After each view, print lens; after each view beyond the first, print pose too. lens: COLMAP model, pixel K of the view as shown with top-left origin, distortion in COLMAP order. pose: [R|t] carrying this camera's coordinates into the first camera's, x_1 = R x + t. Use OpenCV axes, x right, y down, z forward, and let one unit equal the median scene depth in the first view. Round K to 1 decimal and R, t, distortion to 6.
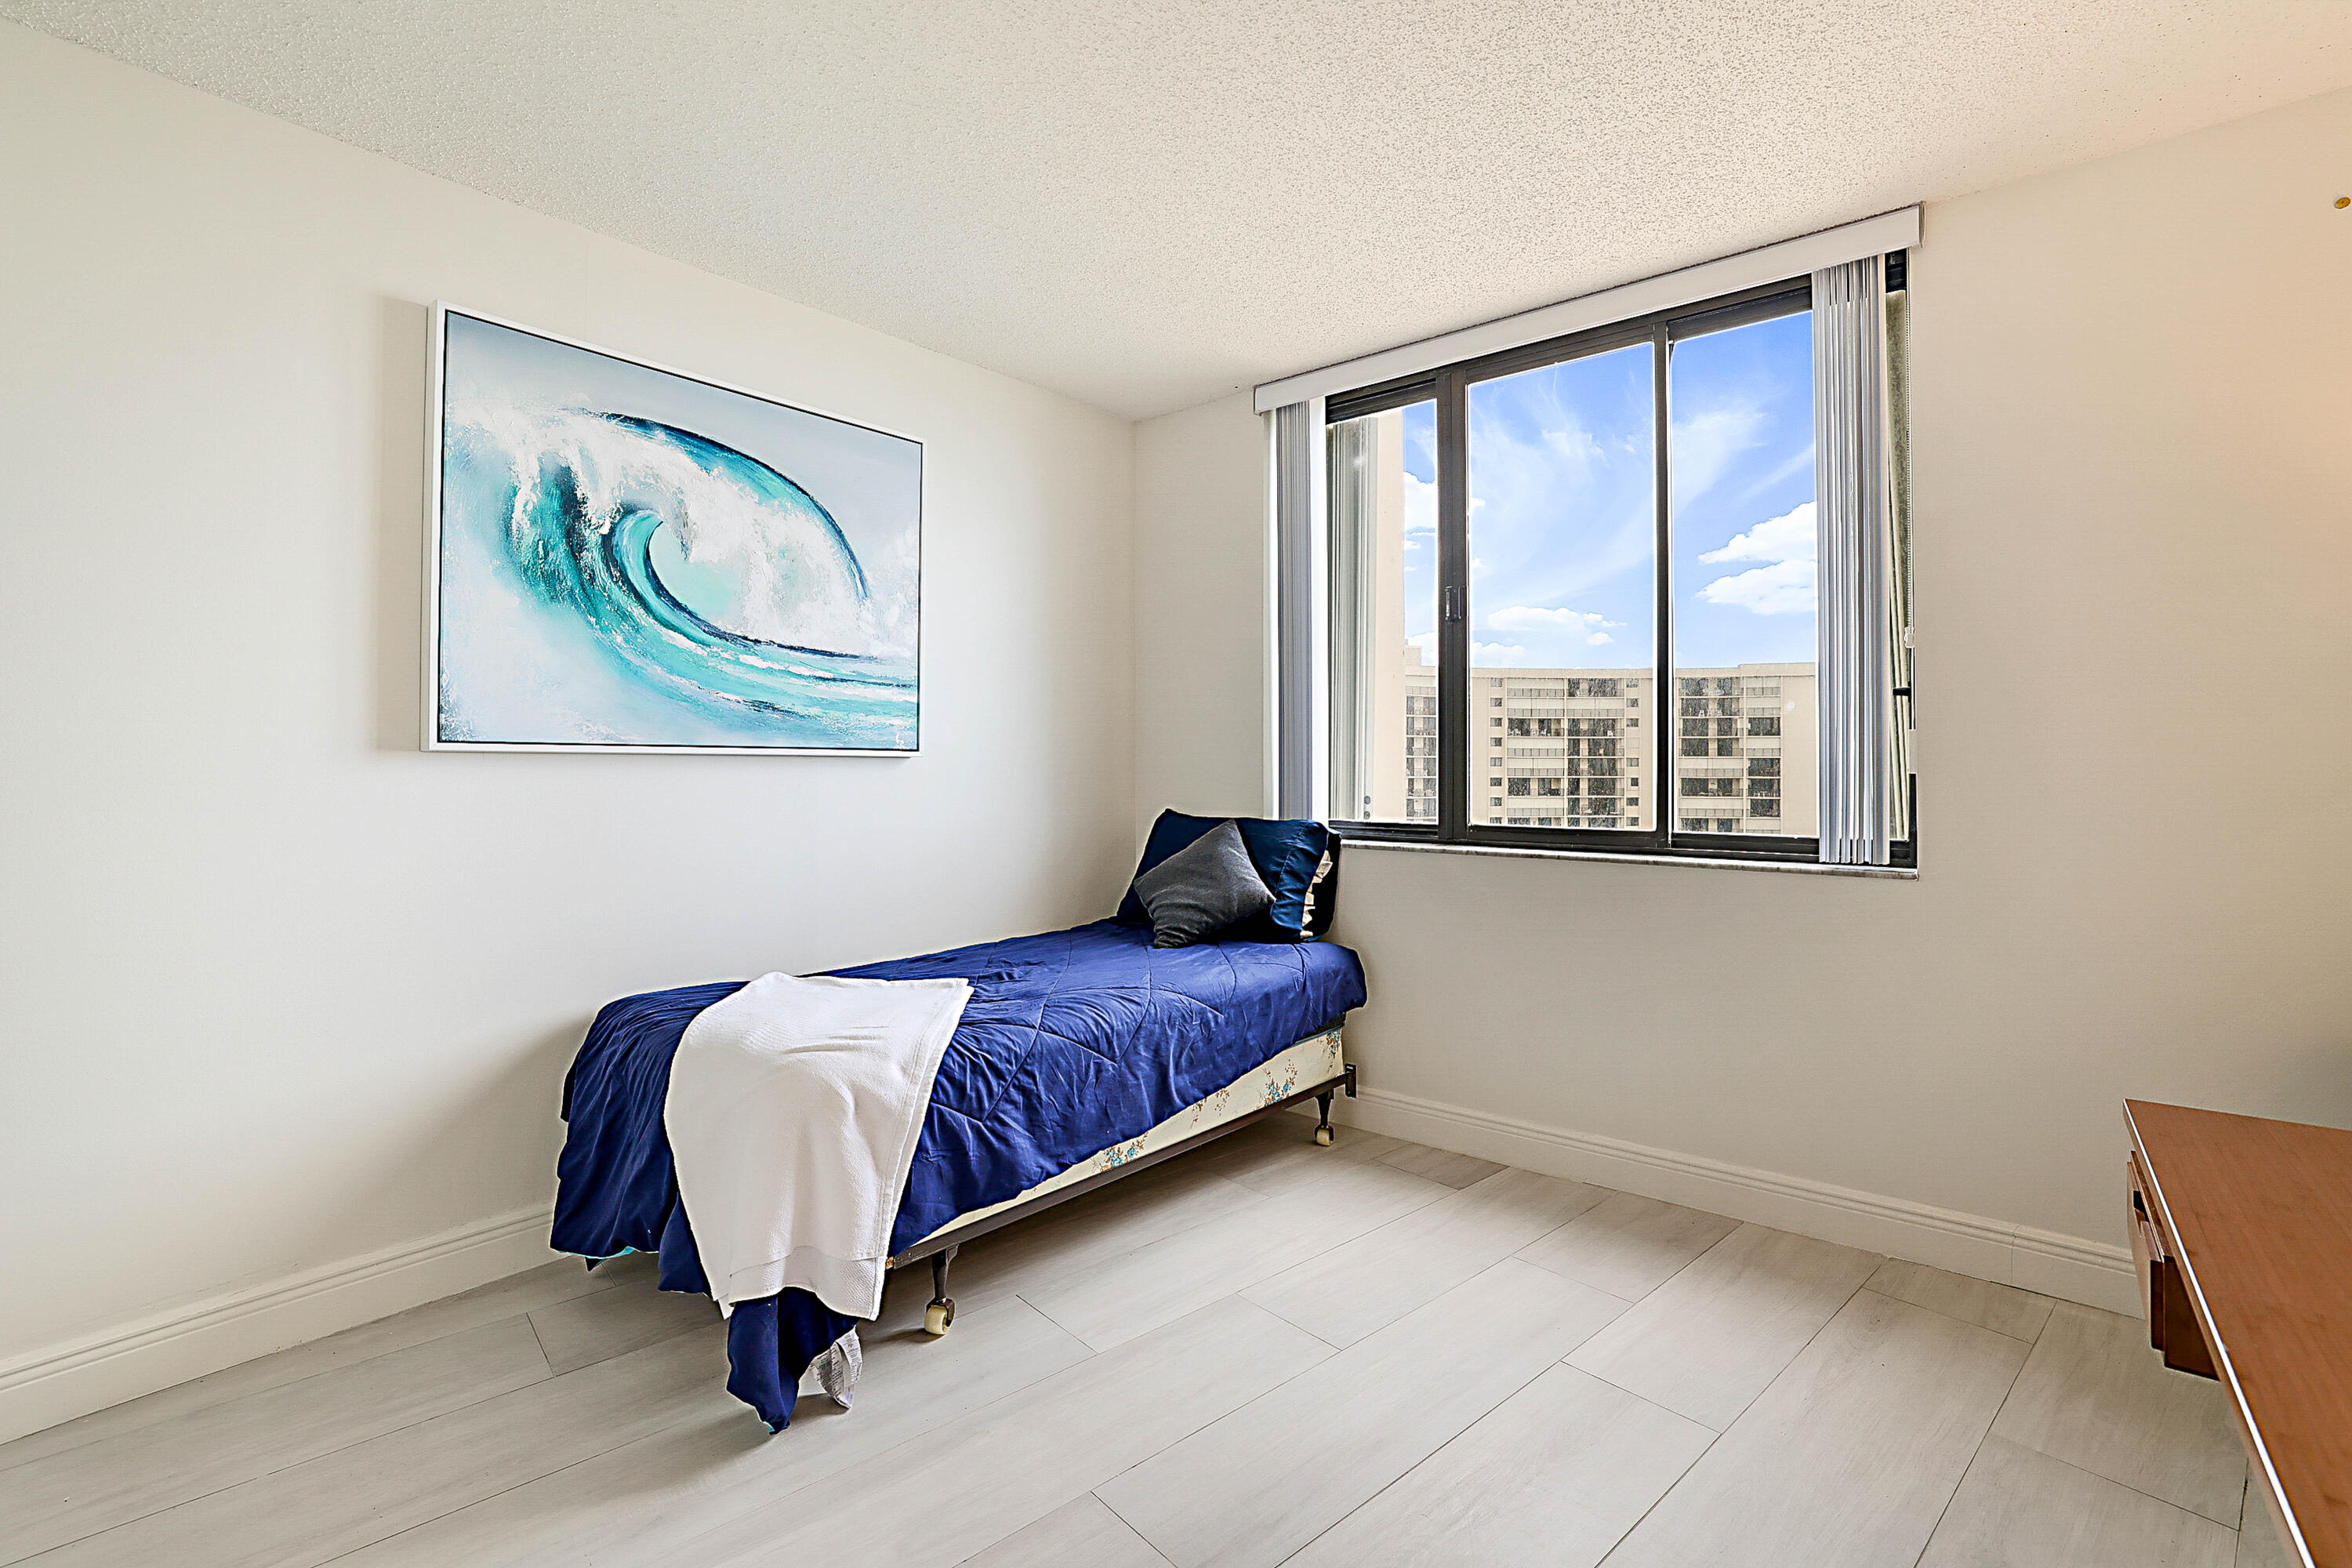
lens RADIAL K [[1026.7, 0, 1162.0], [0, 1026.7, 766.8], [0, 0, 1]] dist [-0.036589, 0.015925]
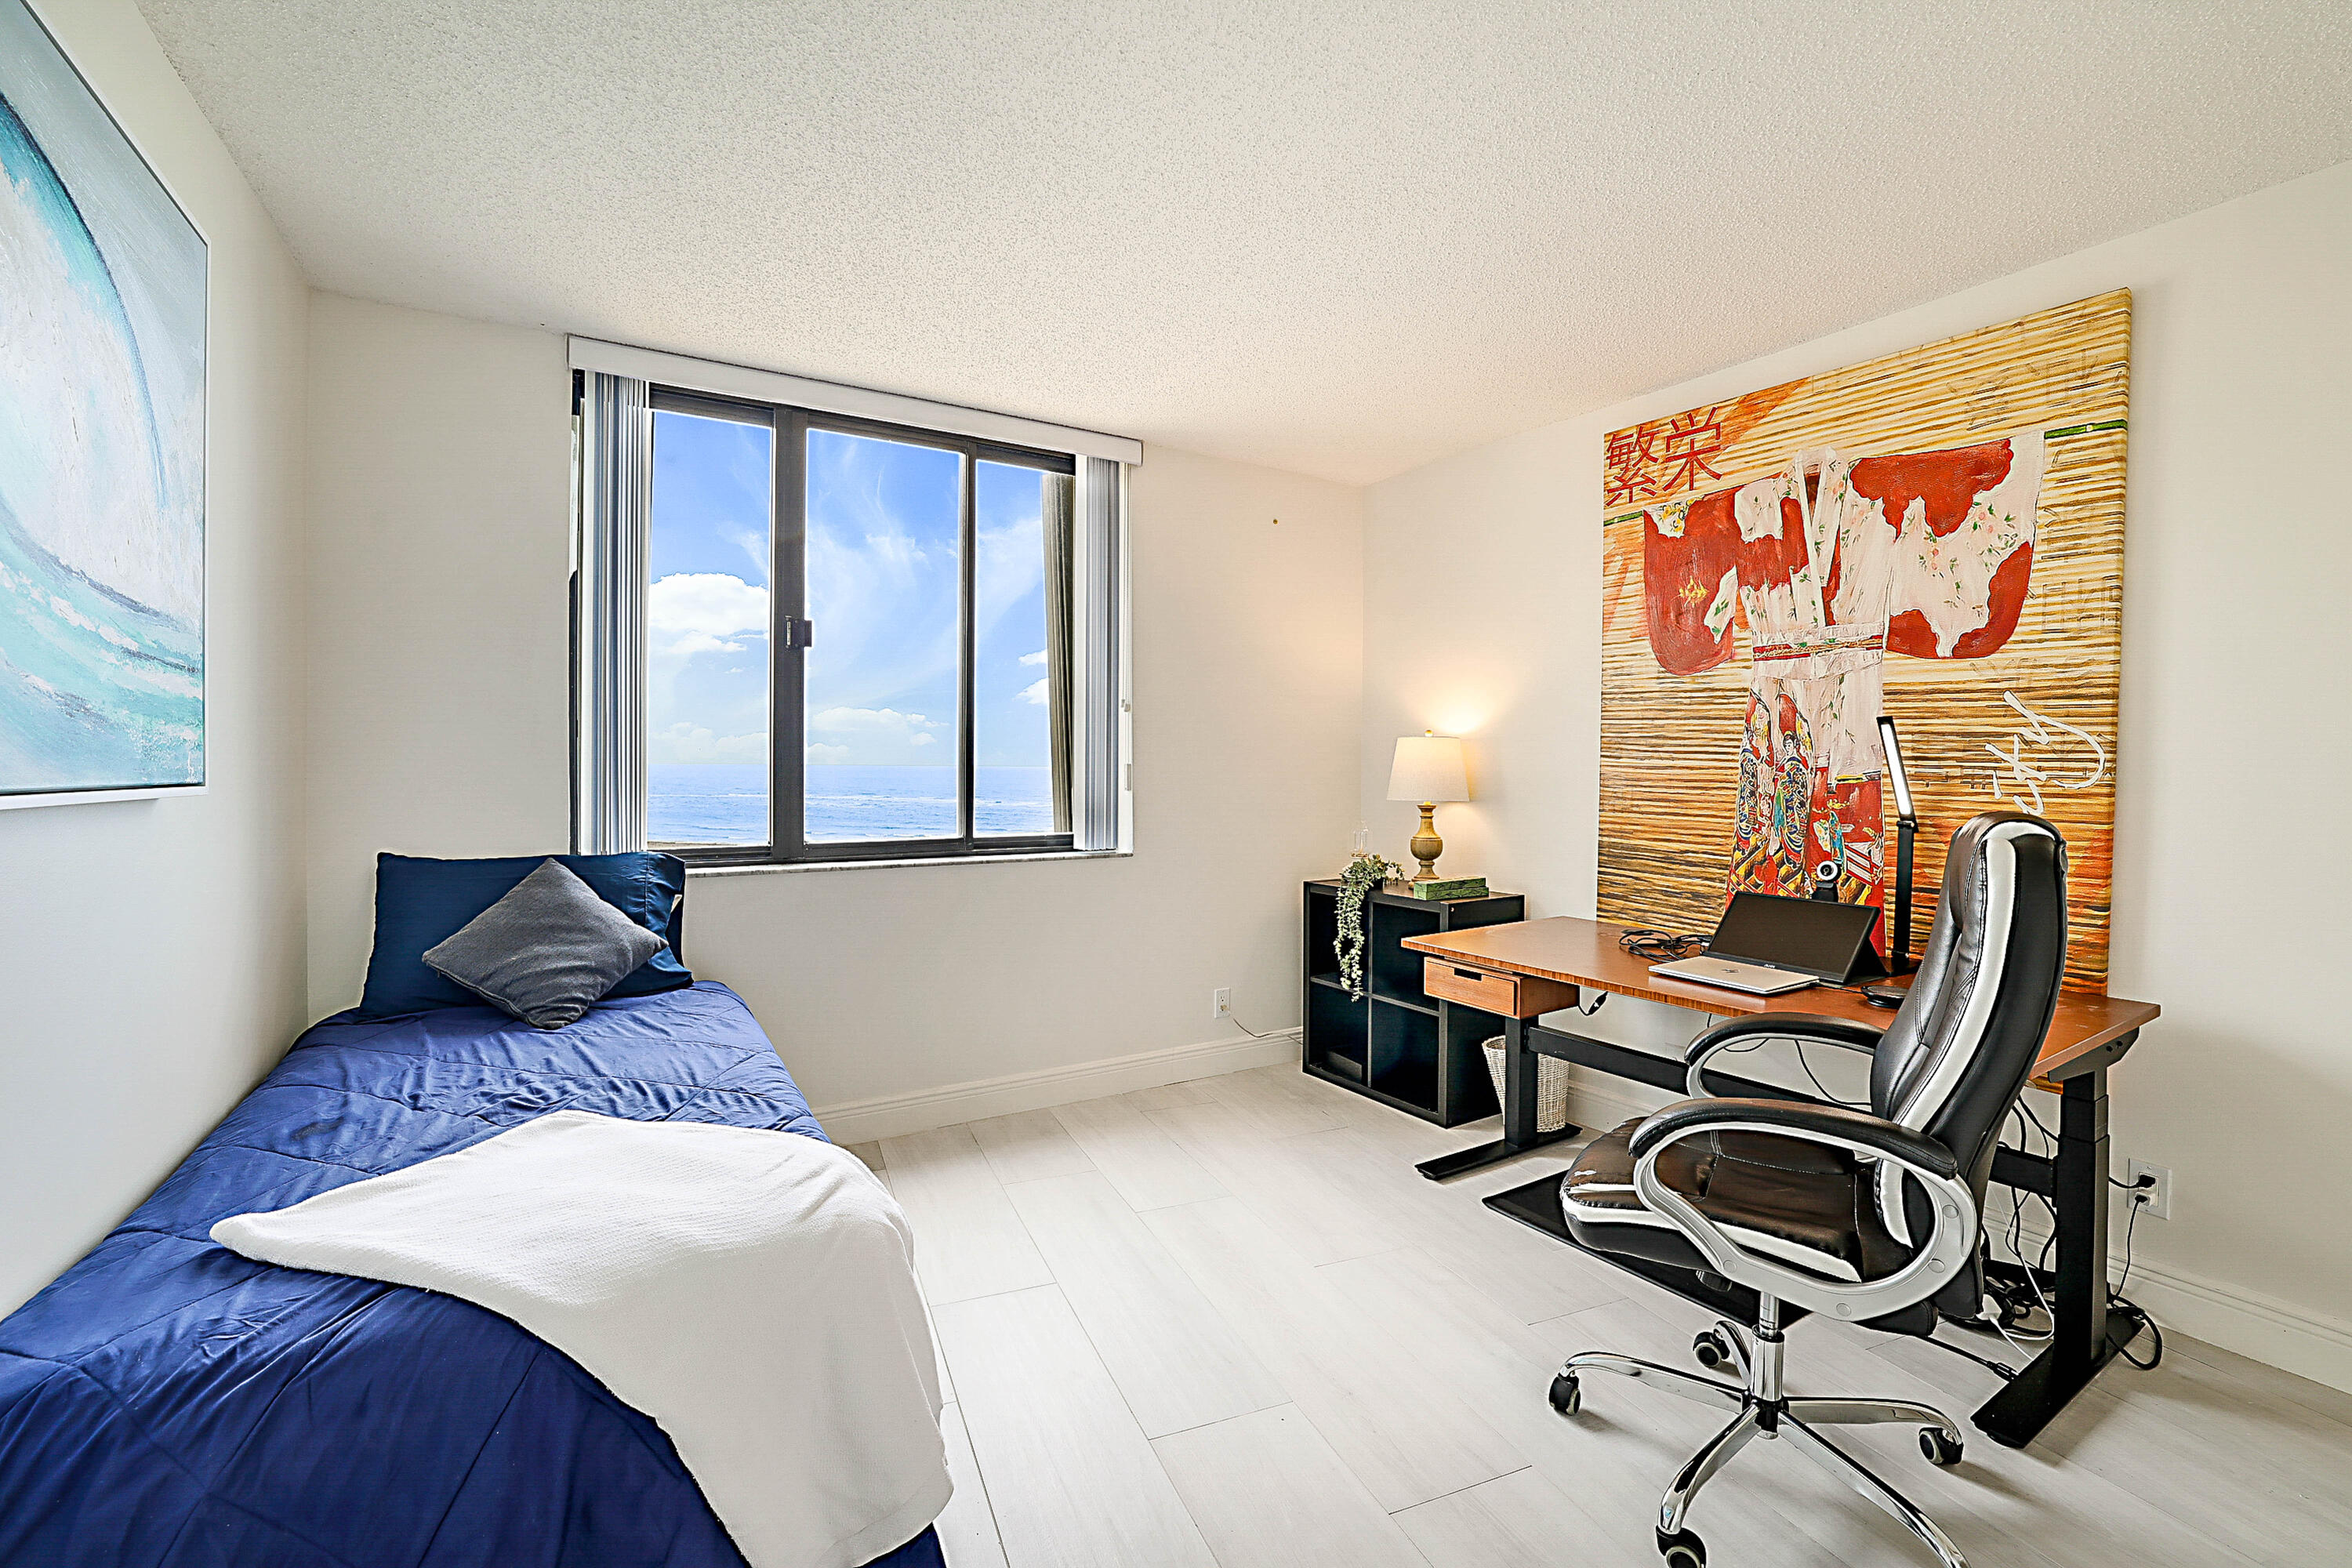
lens RADIAL K [[1026.7, 0, 1162.0], [0, 1026.7, 766.8], [0, 0, 1]] dist [-0.036589, 0.015925]
pose [[0.319913, -0.003678, 0.947440, -0.585770], [-0.006368, 0.999962, 0.006032, -0.031419], [-0.947426, -0.007963, 0.319877, 0.311007]]
